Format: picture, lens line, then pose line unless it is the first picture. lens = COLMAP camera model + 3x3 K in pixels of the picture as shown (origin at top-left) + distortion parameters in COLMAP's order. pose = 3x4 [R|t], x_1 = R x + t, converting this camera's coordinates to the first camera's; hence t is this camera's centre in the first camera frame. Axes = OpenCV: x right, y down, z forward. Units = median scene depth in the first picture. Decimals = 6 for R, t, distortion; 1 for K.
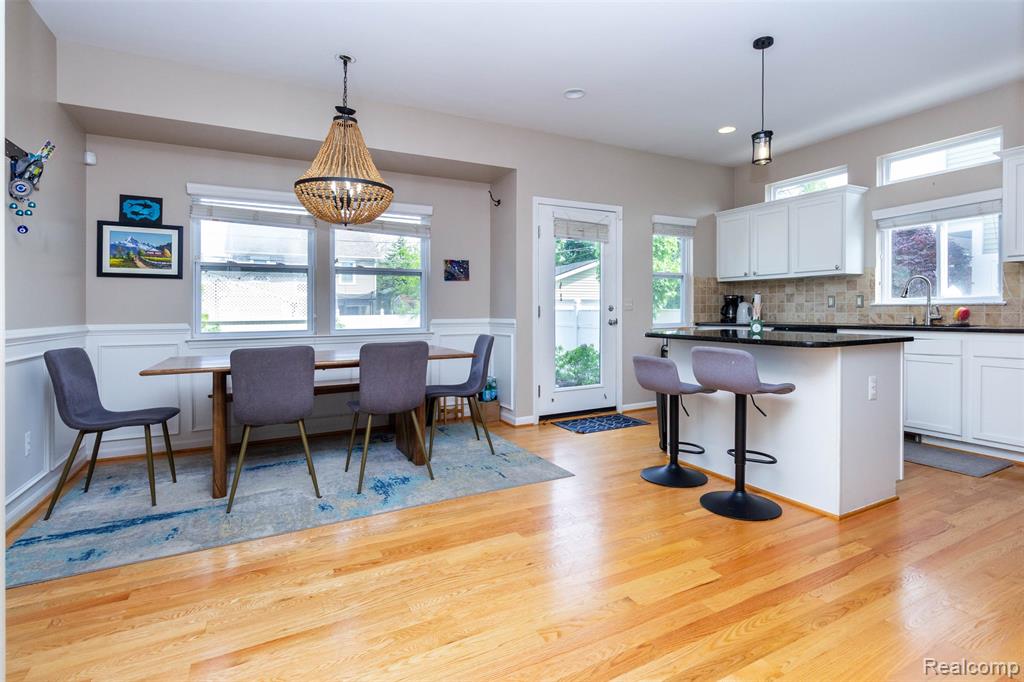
lens RADIAL K [[481.9, 0, 525.7], [0, 481.9, 320.1], [0, 0, 1]] dist [-0.002625, 0.001672]
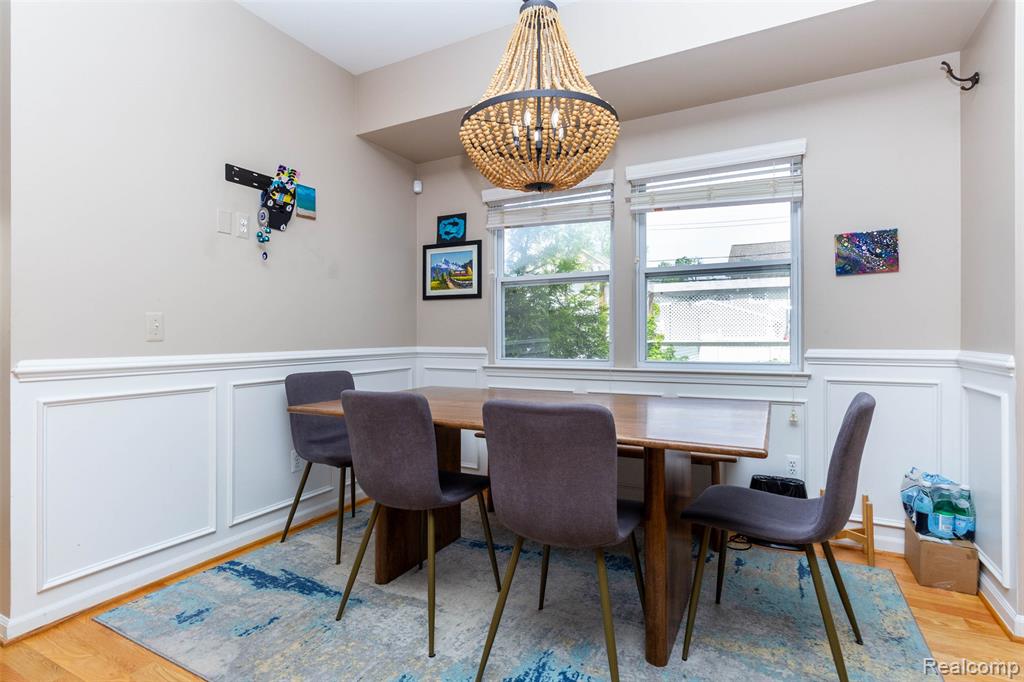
lens RADIAL K [[481.9, 0, 546.8], [0, 481.9, 330.8], [0, 0, 1]] dist [-0.002625, 0.001672]
pose [[0.573832, -0.001789, -0.818971, 0.101432], [-0.014680, 0.999814, -0.012470, -0.015347], [0.818842, 0.019179, 0.573699, 0.604154]]
